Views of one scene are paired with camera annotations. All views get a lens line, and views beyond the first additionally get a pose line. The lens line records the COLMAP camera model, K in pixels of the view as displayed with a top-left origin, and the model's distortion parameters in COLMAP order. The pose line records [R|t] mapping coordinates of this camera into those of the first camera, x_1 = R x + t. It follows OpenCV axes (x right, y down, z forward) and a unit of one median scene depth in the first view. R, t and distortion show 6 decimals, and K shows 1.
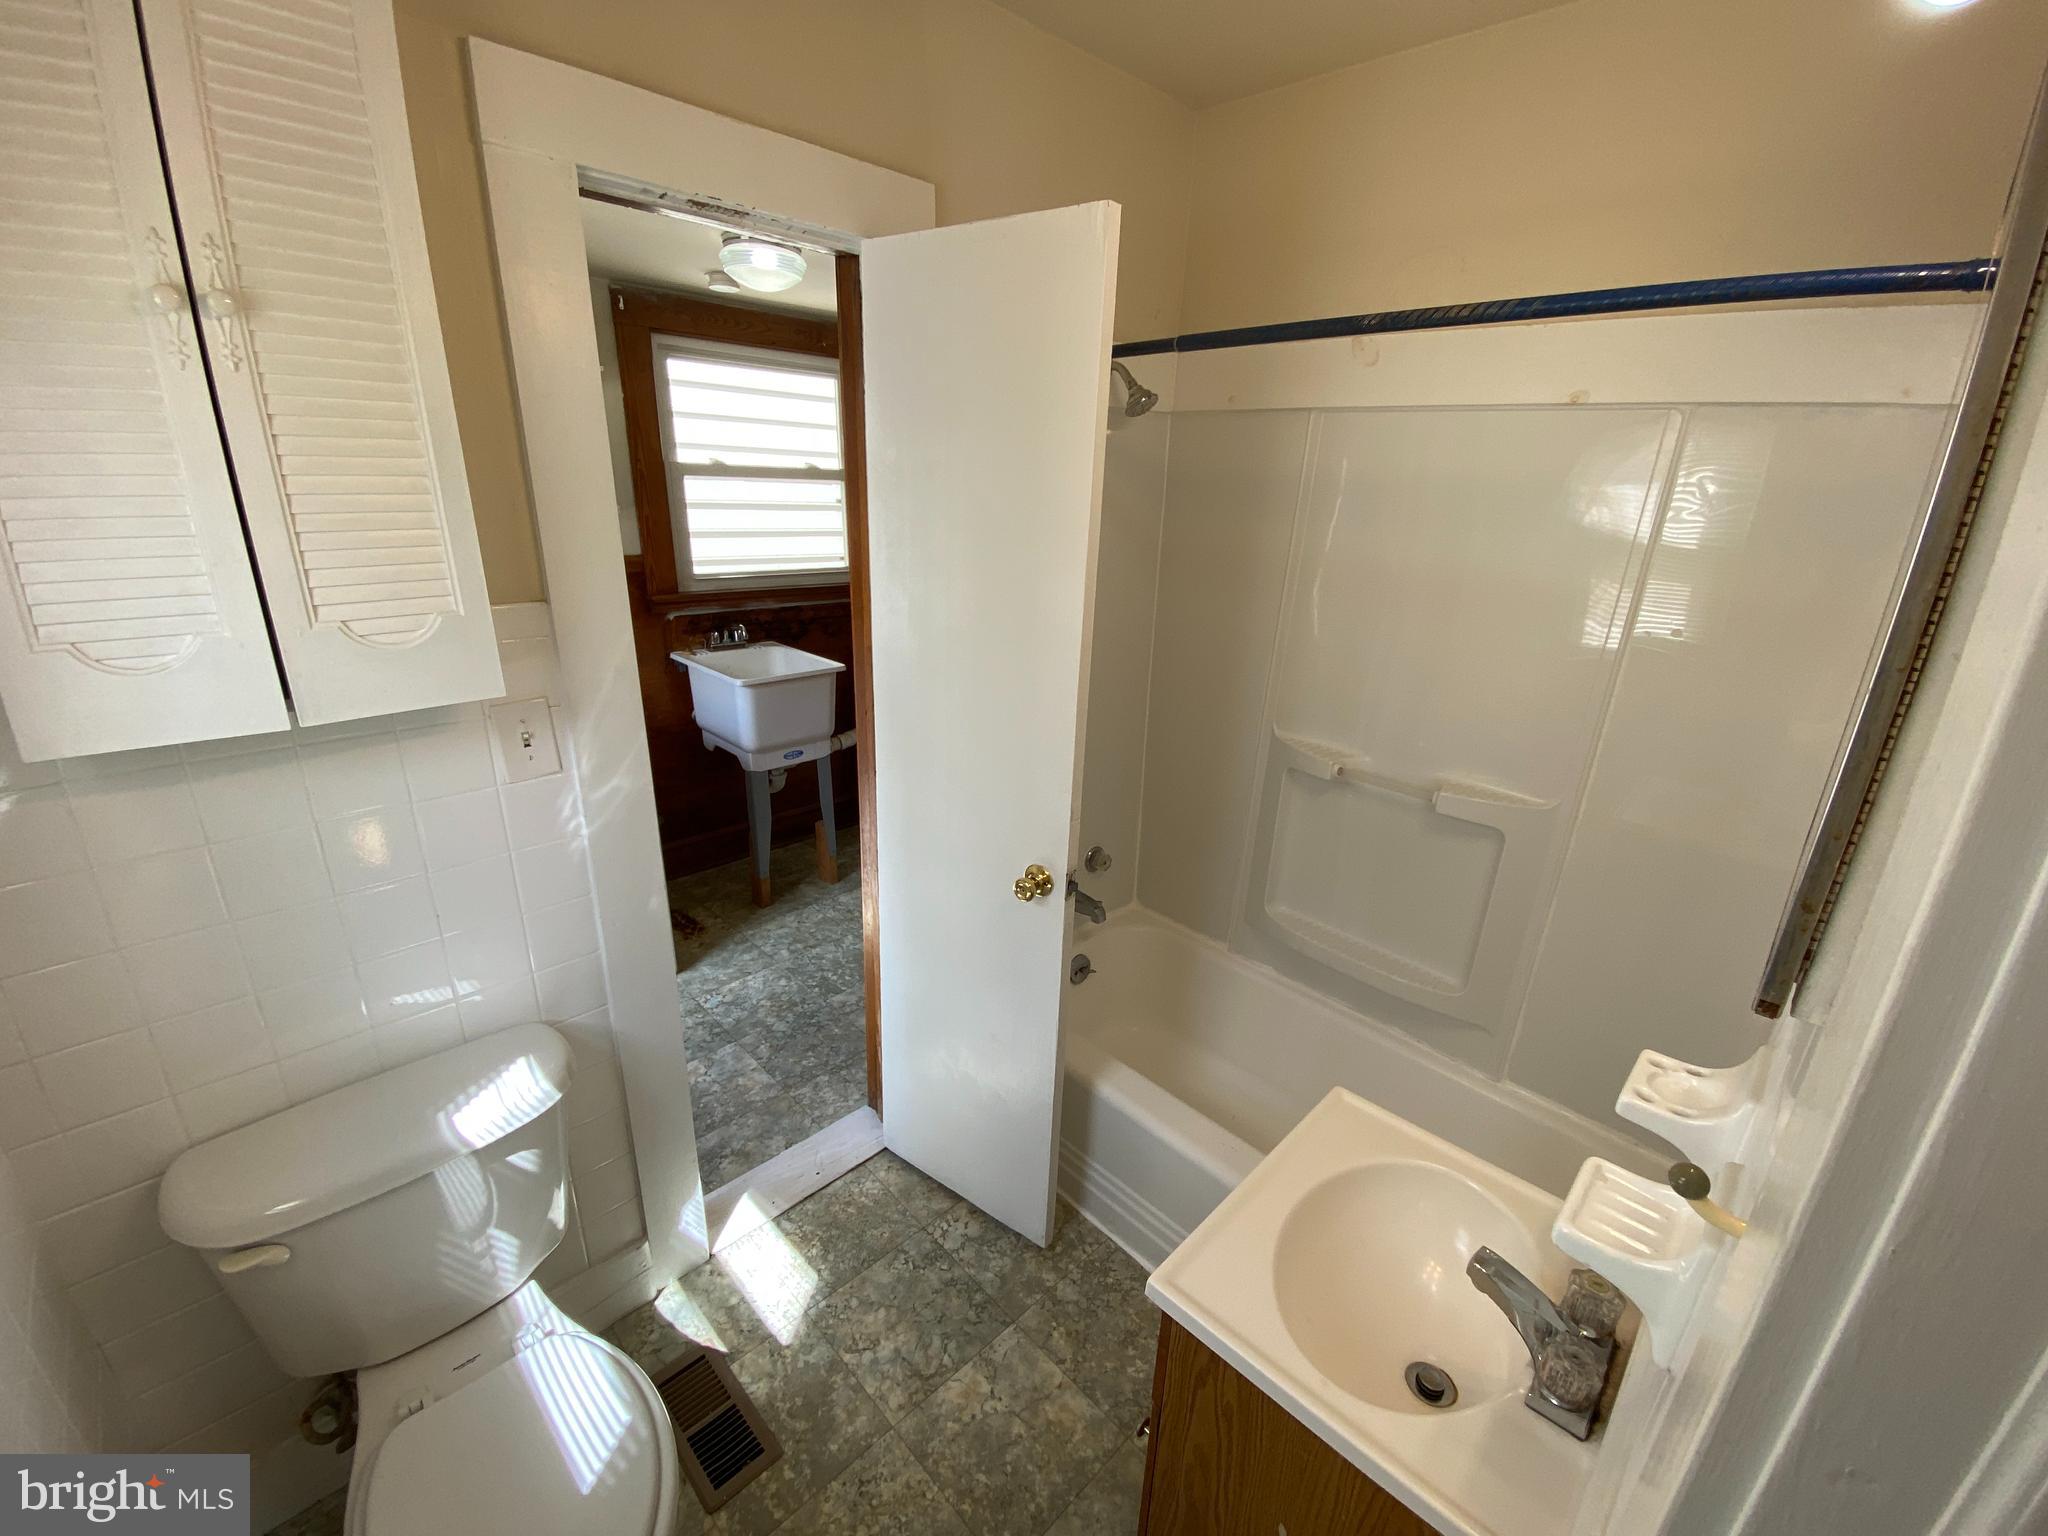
lens RADIAL K [[836.2, 0, 1024.0], [0, 836.2, 768.0], [0, 0, 1]] dist [0.010926, -0.016443]
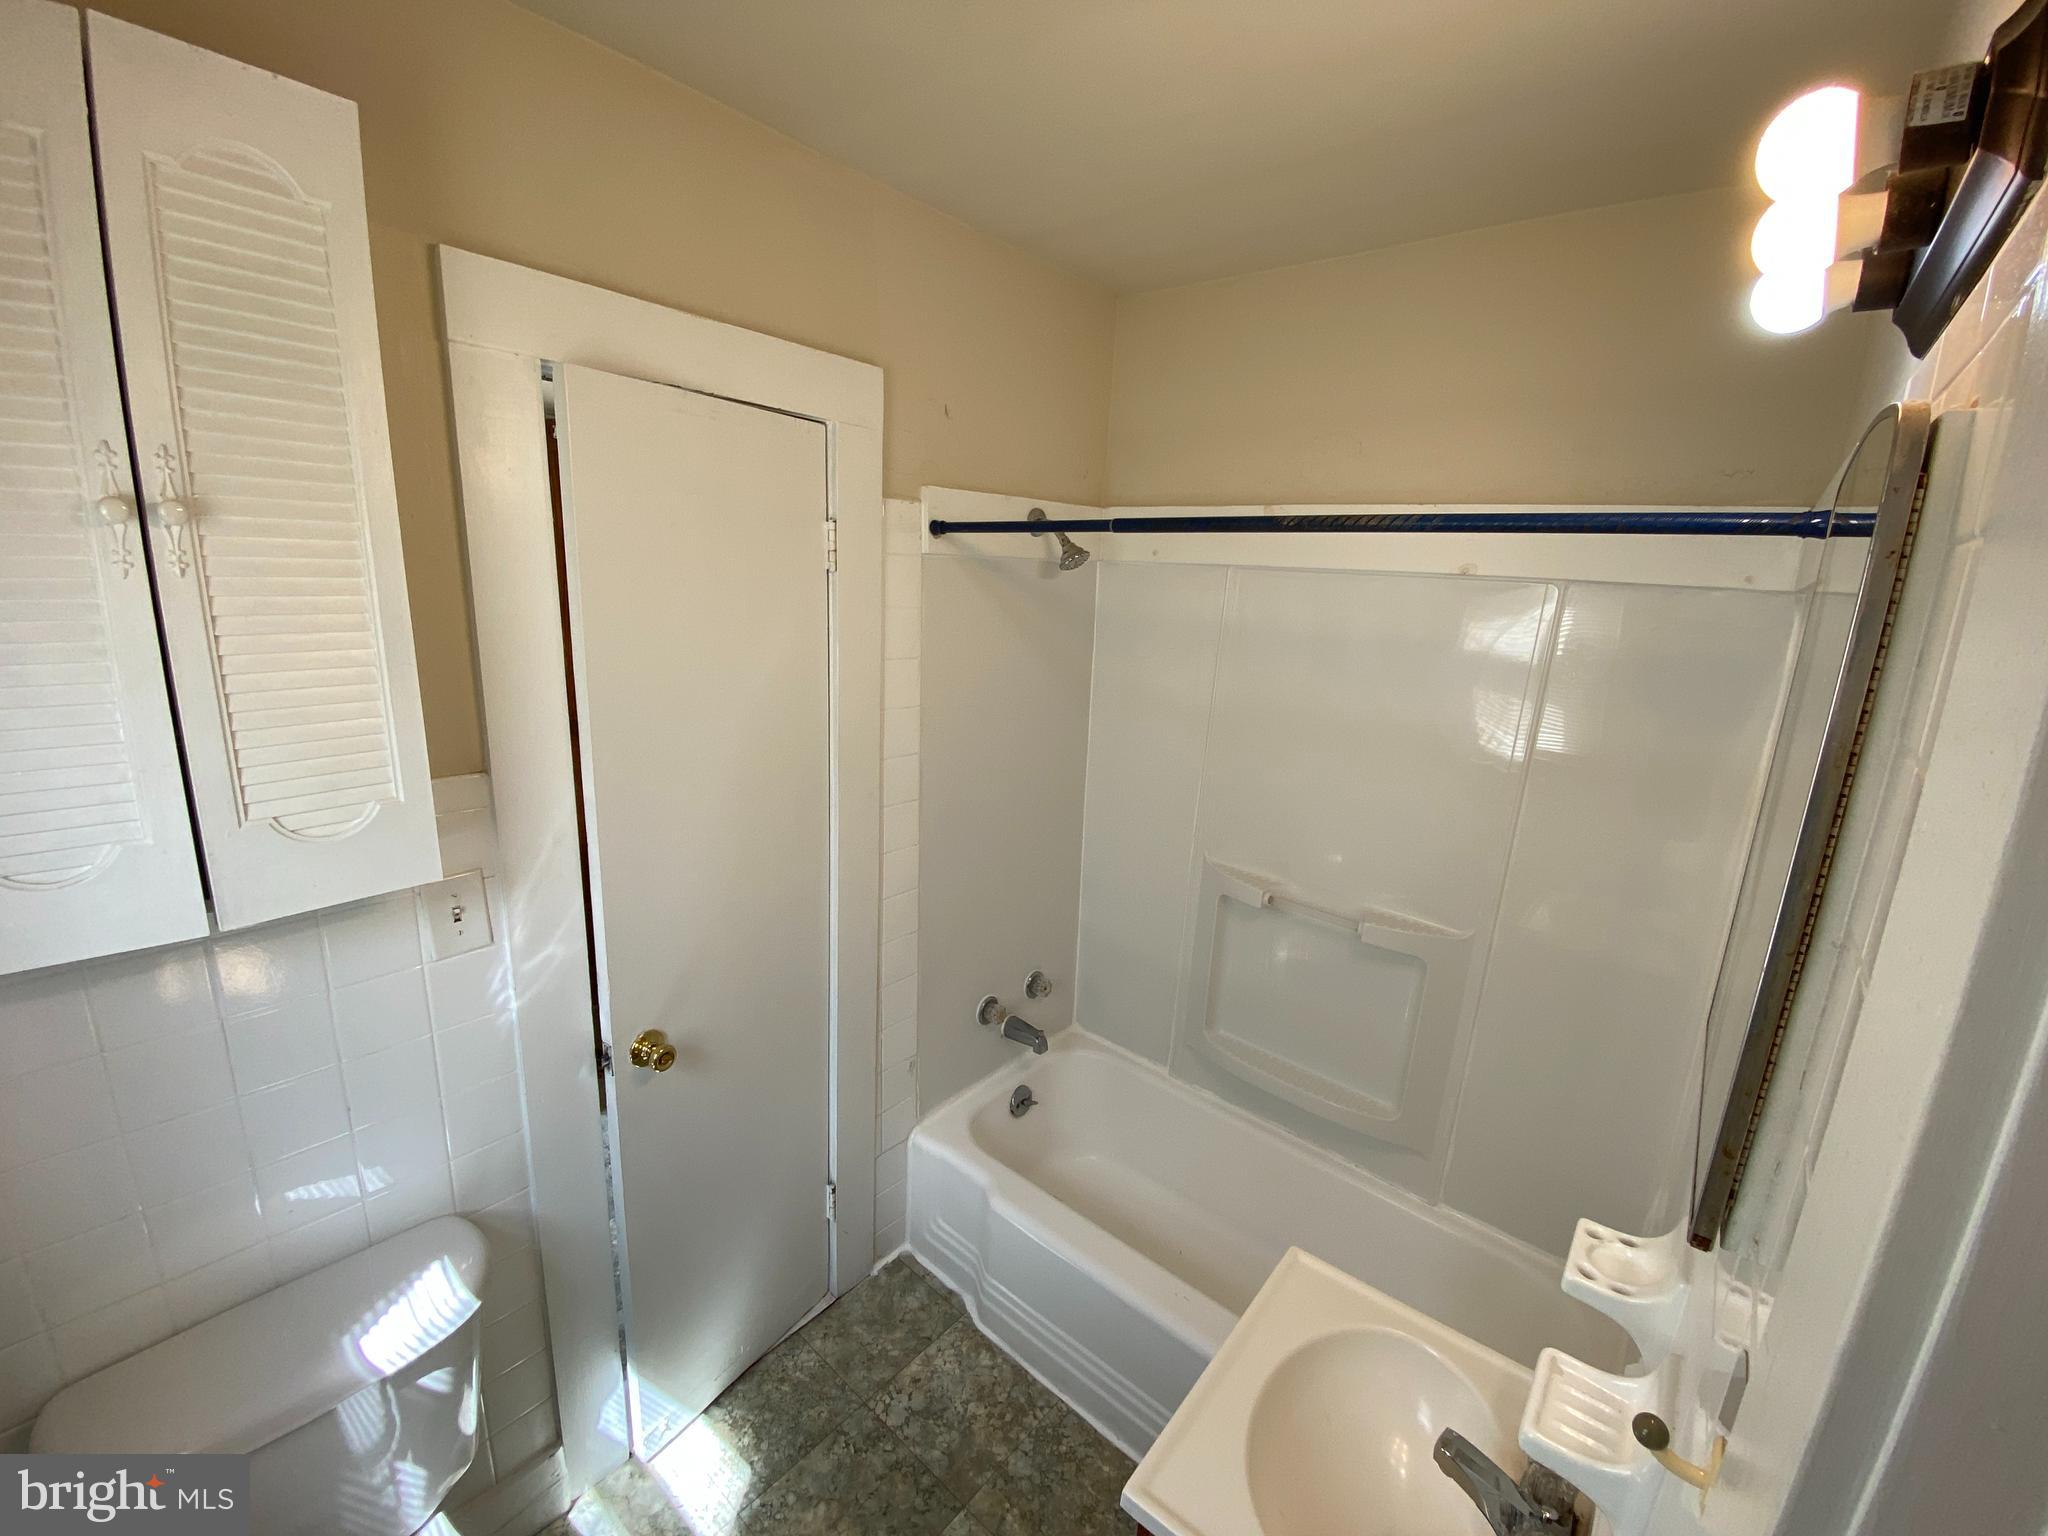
lens RADIAL K [[836.2, 0, 1024.0], [0, 836.2, 768.0], [0, 0, 1]] dist [0.010926, -0.016443]
pose [[0.995447, -0.006668, 0.095079, -0.039836], [0.016125, 0.994952, -0.099051, -0.097795], [-0.093939, 0.100133, 0.990530, -0.026985]]
